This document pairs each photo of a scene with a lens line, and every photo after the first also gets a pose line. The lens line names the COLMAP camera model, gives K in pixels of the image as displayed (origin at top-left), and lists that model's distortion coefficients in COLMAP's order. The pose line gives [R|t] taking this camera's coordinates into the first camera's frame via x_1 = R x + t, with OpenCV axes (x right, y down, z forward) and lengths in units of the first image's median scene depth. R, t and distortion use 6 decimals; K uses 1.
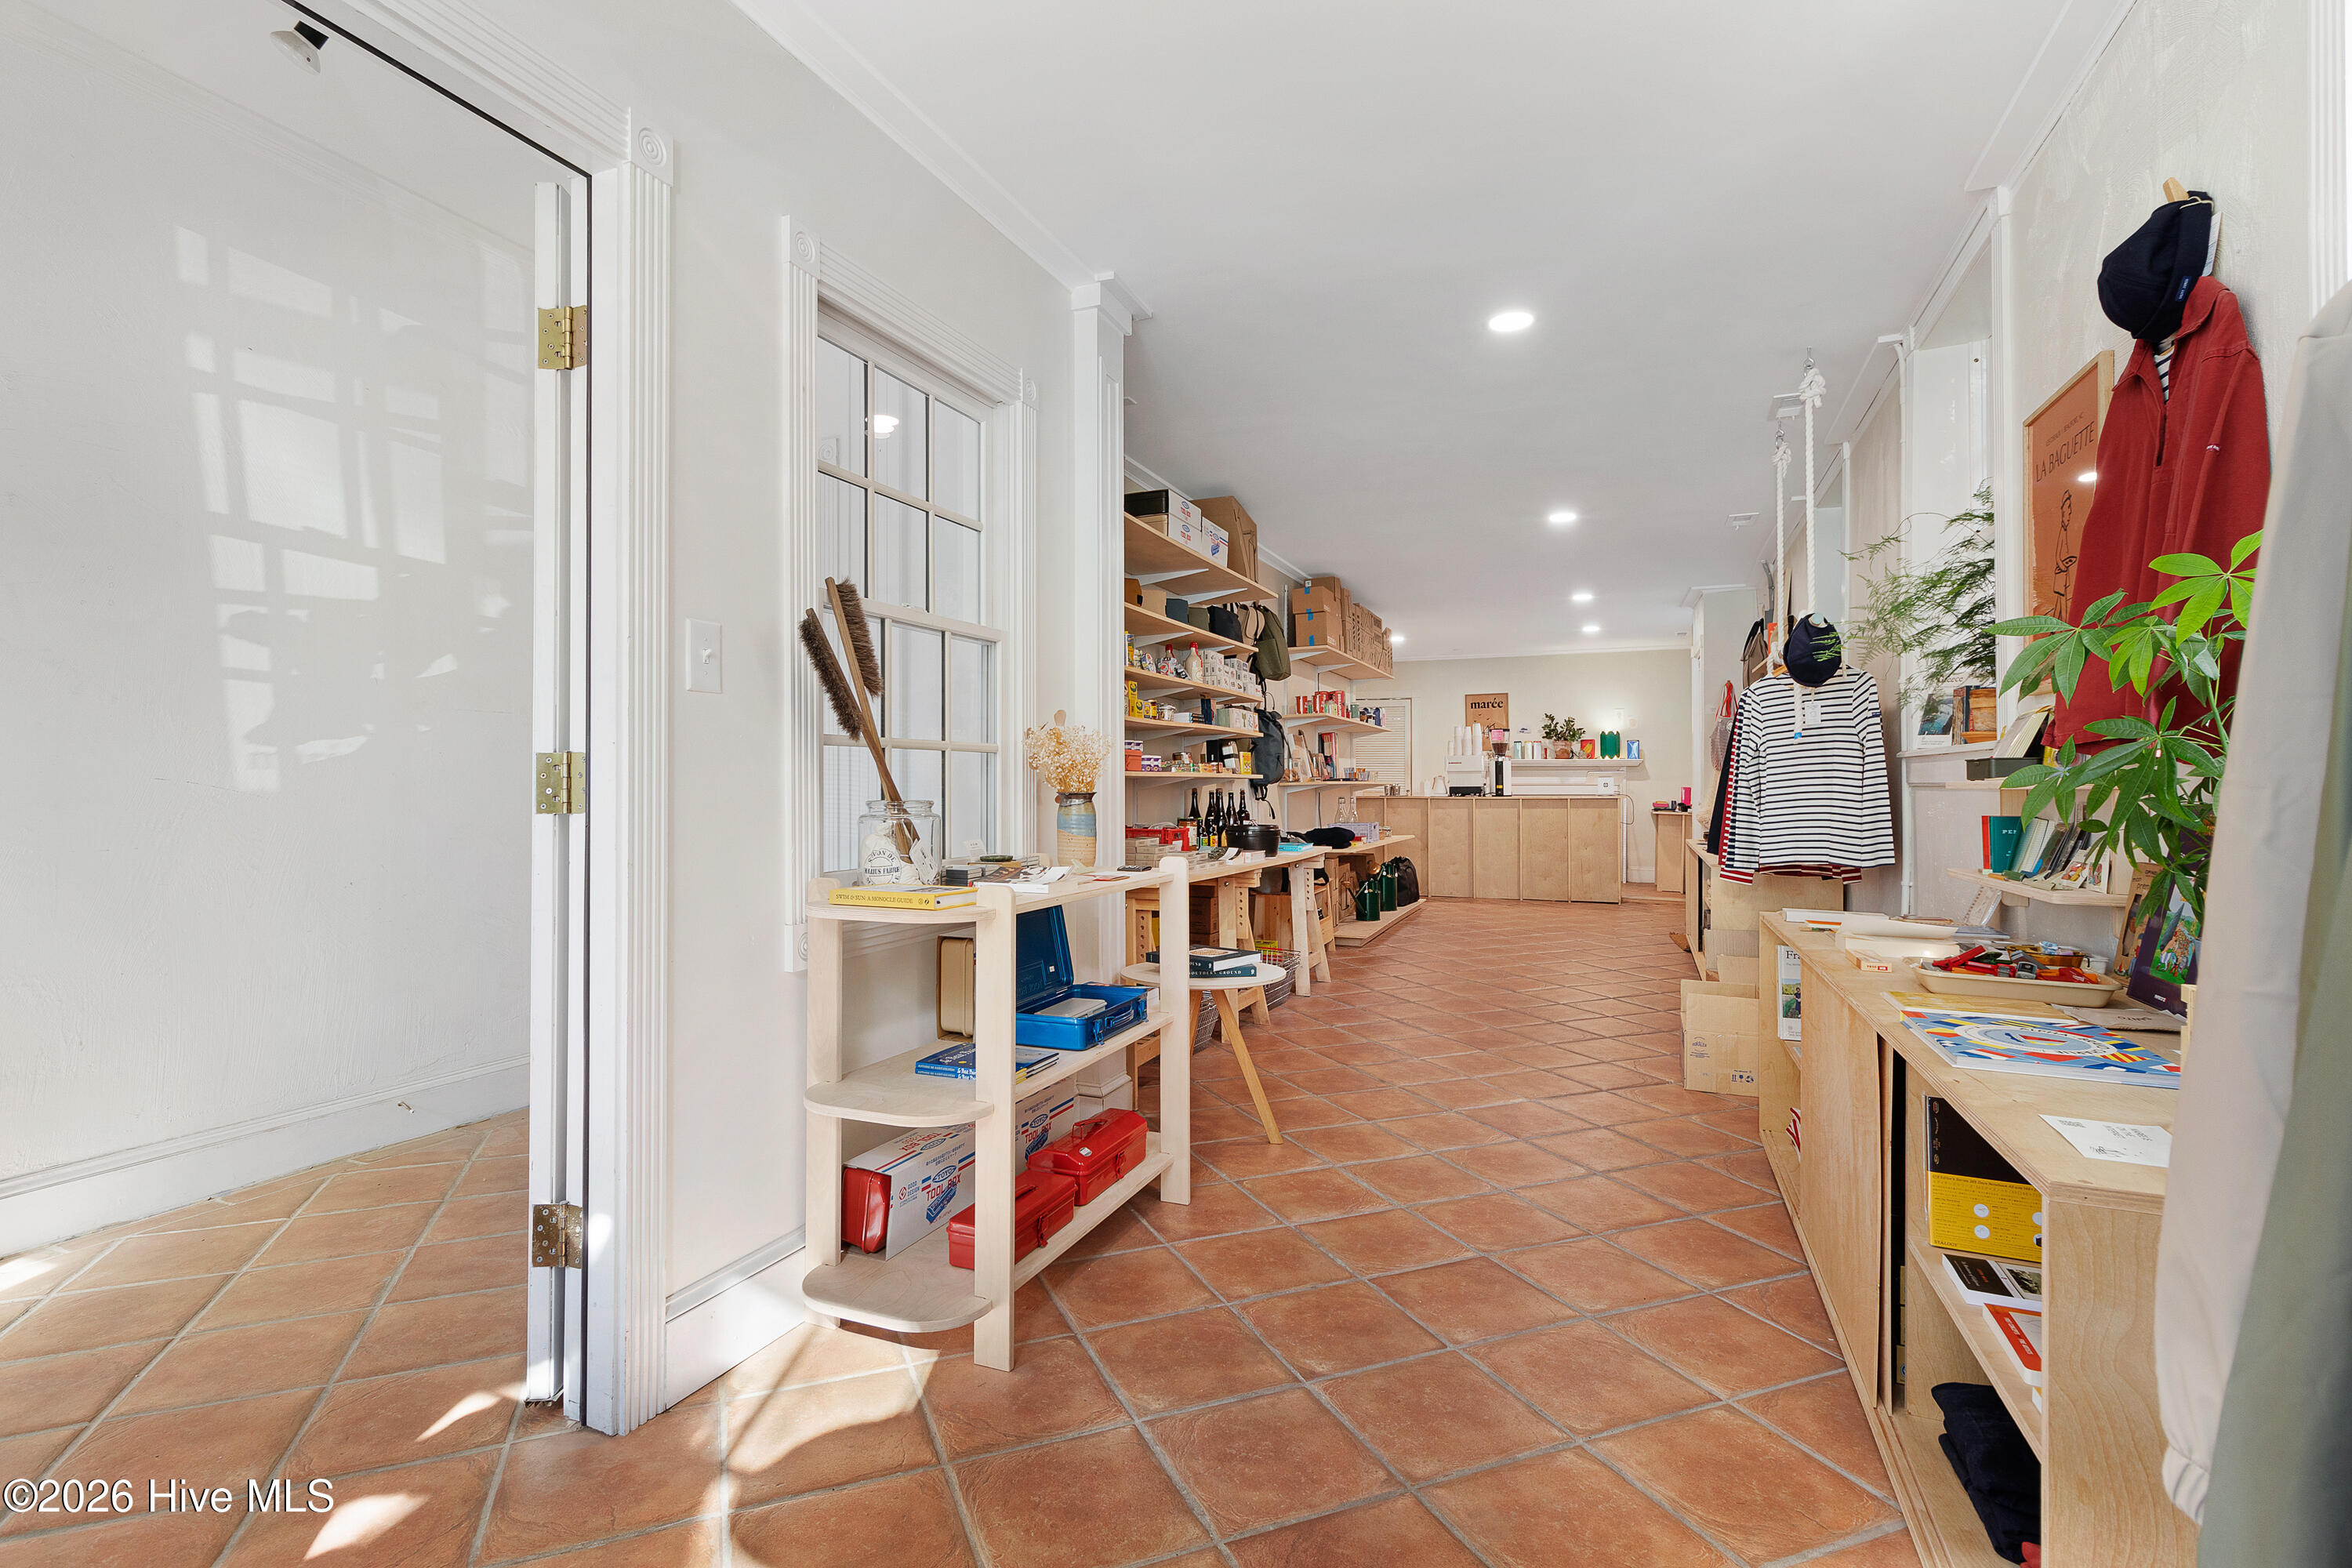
lens RADIAL K [[1087.7, 0, 1193.7], [0, 1087.7, 773.7], [0, 0, 1]] dist [0.000094, 0.000817]
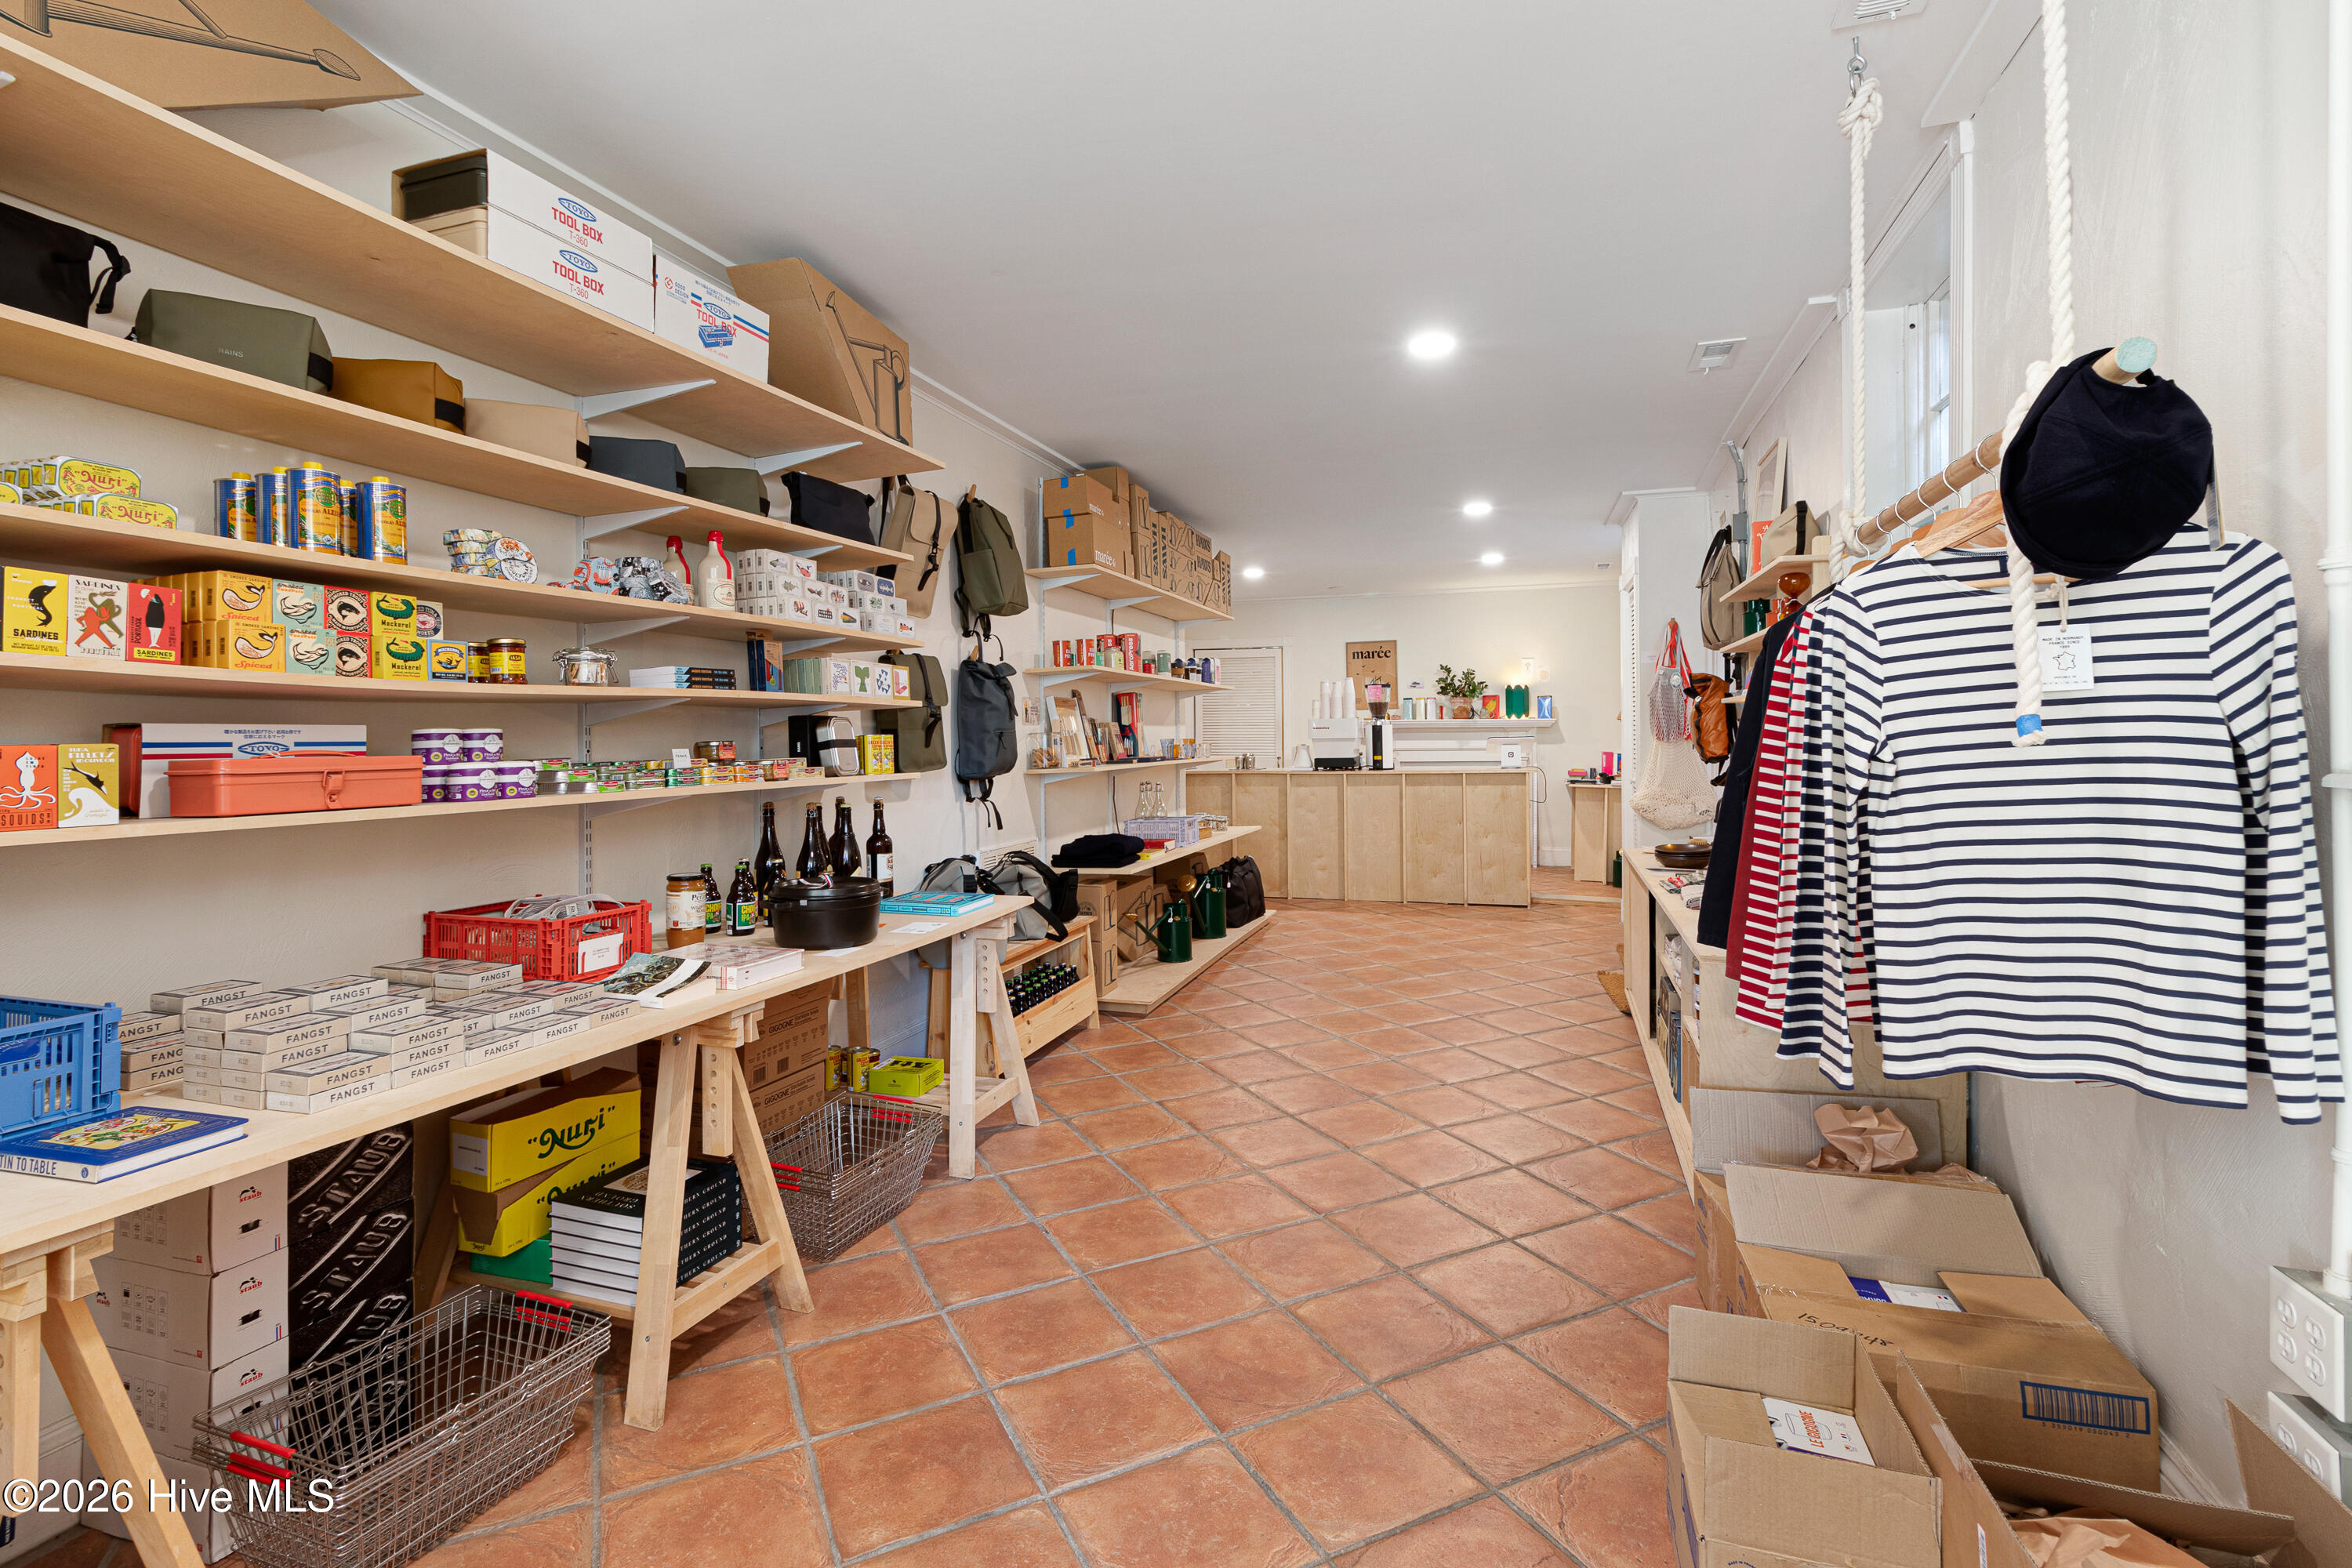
lens RADIAL K [[1087.7, 0, 1165.3], [0, 1087.7, 732.6], [0, 0, 1]] dist [0.000094, 0.000817]
pose [[0.998804, -0.011251, 0.047573, 0.095112], [0.011038, 0.999928, 0.004735, -0.012215], [-0.047623, -0.004204, 0.998857, 0.233815]]
